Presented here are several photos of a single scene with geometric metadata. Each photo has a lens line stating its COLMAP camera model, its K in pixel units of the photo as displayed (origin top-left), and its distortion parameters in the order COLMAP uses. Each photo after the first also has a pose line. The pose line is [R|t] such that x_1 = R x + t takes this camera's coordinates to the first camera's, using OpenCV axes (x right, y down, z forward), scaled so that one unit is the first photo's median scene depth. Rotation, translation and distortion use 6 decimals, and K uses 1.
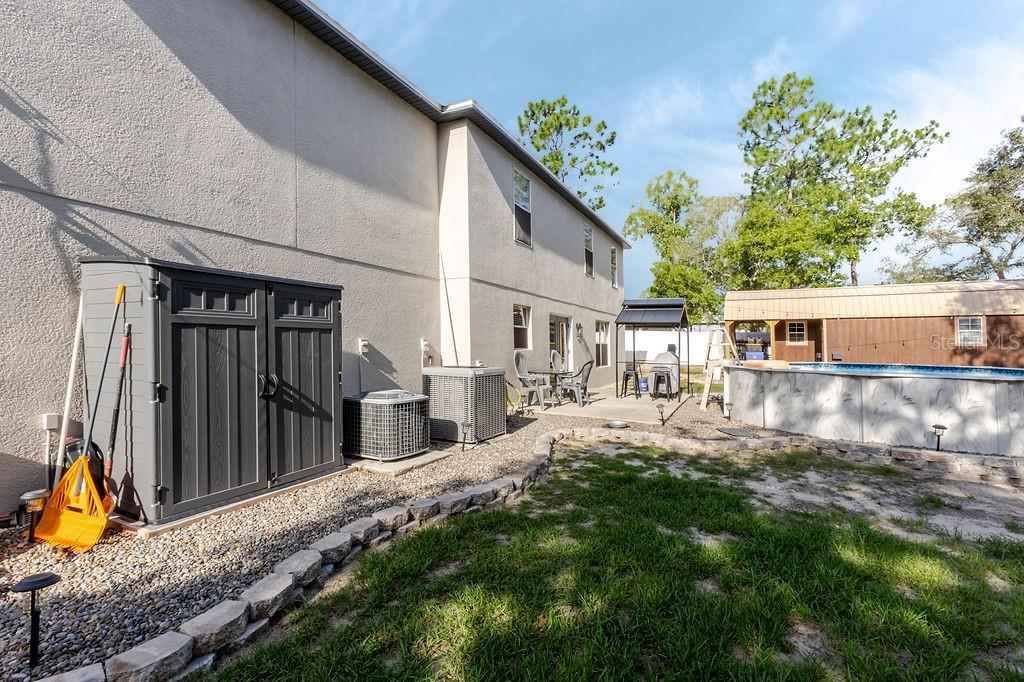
lens RADIAL K [[470.0, 0, 511.6], [0, 470.0, 364.2], [0, 0, 1]] dist [0.003640, 0.000682]
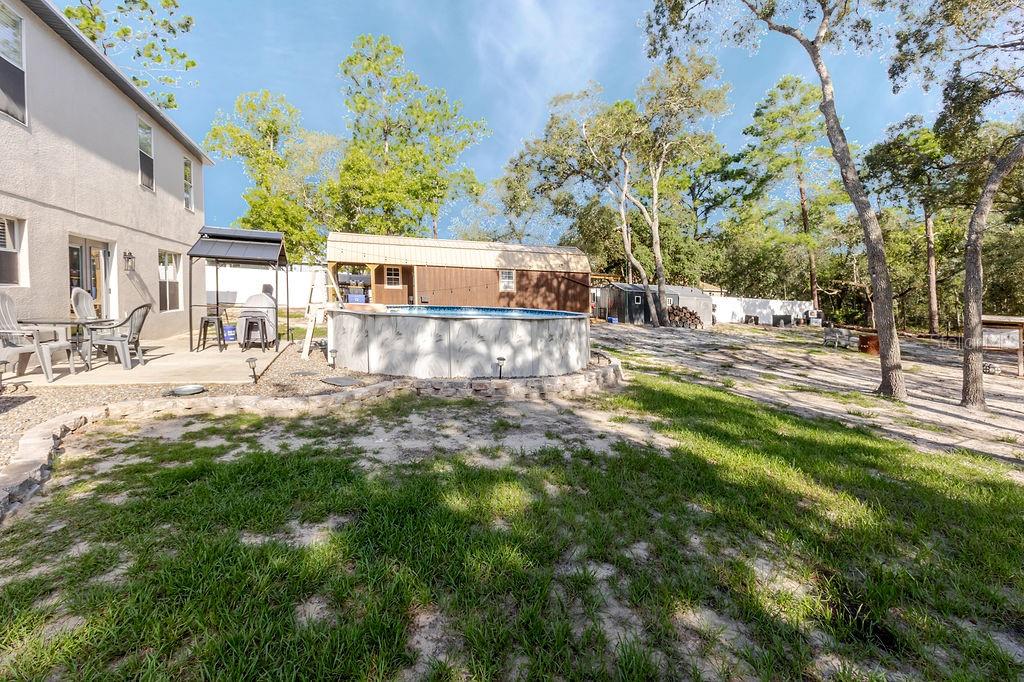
lens RADIAL K [[477.5, 0, 524.9], [0, 477.5, 300.0], [0, 0, 1]] dist [0.000991, 0.012139]
pose [[0.682298, 0.005327, 0.731055, 0.023221], [0.002787, 0.999947, -0.009888, -0.004482], [-0.731069, 0.008784, 0.682247, 0.061824]]
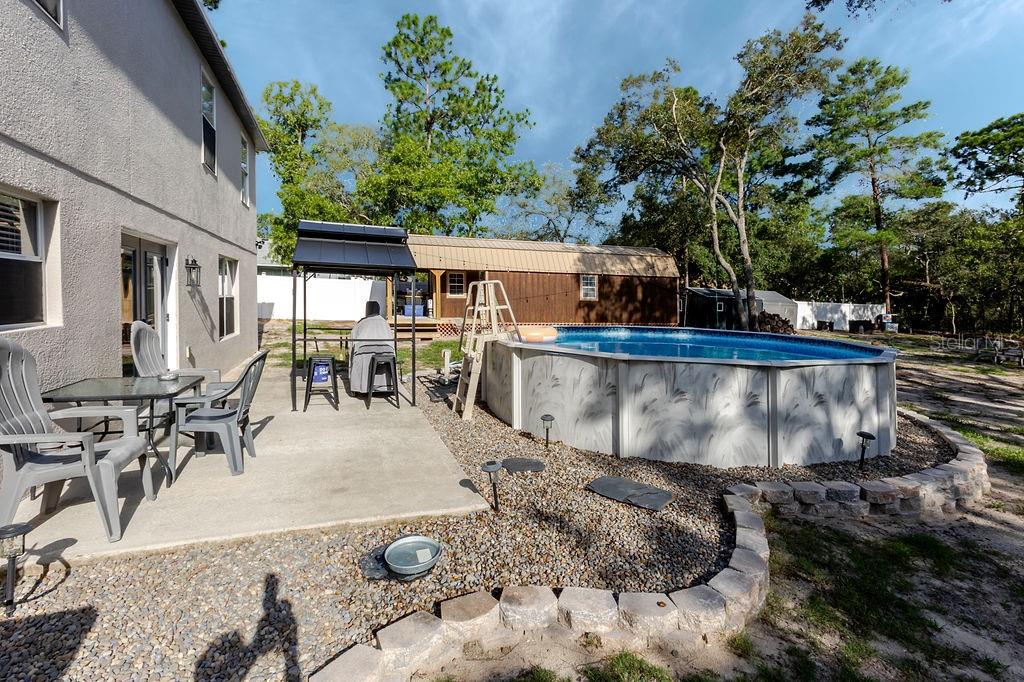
lens RADIAL K [[469.7, 0, 512.6], [0, 469.7, 293.7], [0, 0, 1]] dist [-0.021731, 0.020792]
pose [[0.682473, 0.010465, 0.730836, 0.018144], [0.014622, 0.999502, -0.027967, -0.039074], [-0.730765, 0.029773, 0.681980, 0.527034]]
